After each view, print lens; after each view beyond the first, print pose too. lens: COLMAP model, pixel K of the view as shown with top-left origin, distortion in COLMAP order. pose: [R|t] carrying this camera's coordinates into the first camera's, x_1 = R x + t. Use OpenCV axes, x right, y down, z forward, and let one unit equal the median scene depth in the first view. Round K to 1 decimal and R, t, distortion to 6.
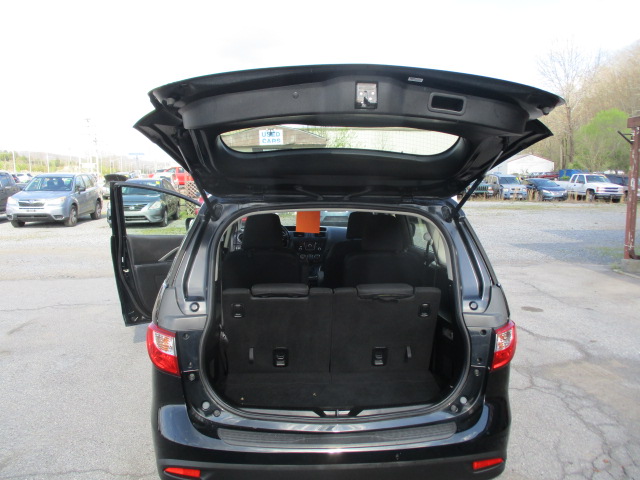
lens RADIAL K [[545.5, 0, 322.9], [0, 545.5, 229.8], [0, 0, 1]] dist [-0.026131, 0.004370]
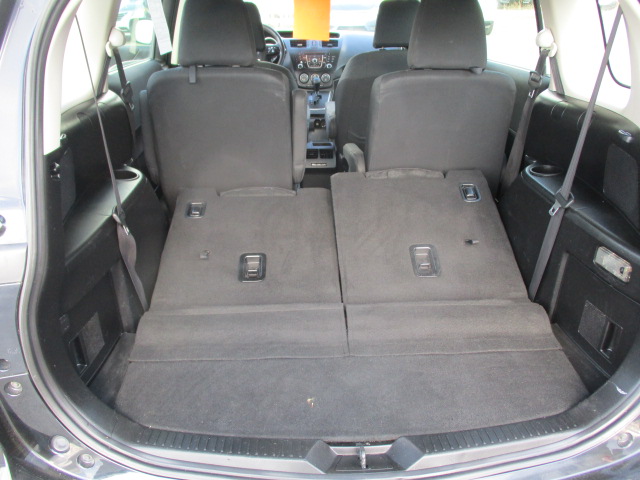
lens RADIAL K [[545.5, 0, 322.9], [0, 545.5, 229.8], [0, 0, 1]] dist [-0.026131, 0.004370]
pose [[0.999779, 0.004929, -0.020413, 0.000863], [0.001888, 0.947024, 0.321158, 0.011320], [0.020915, -0.321126, 0.946806, 0.311385]]
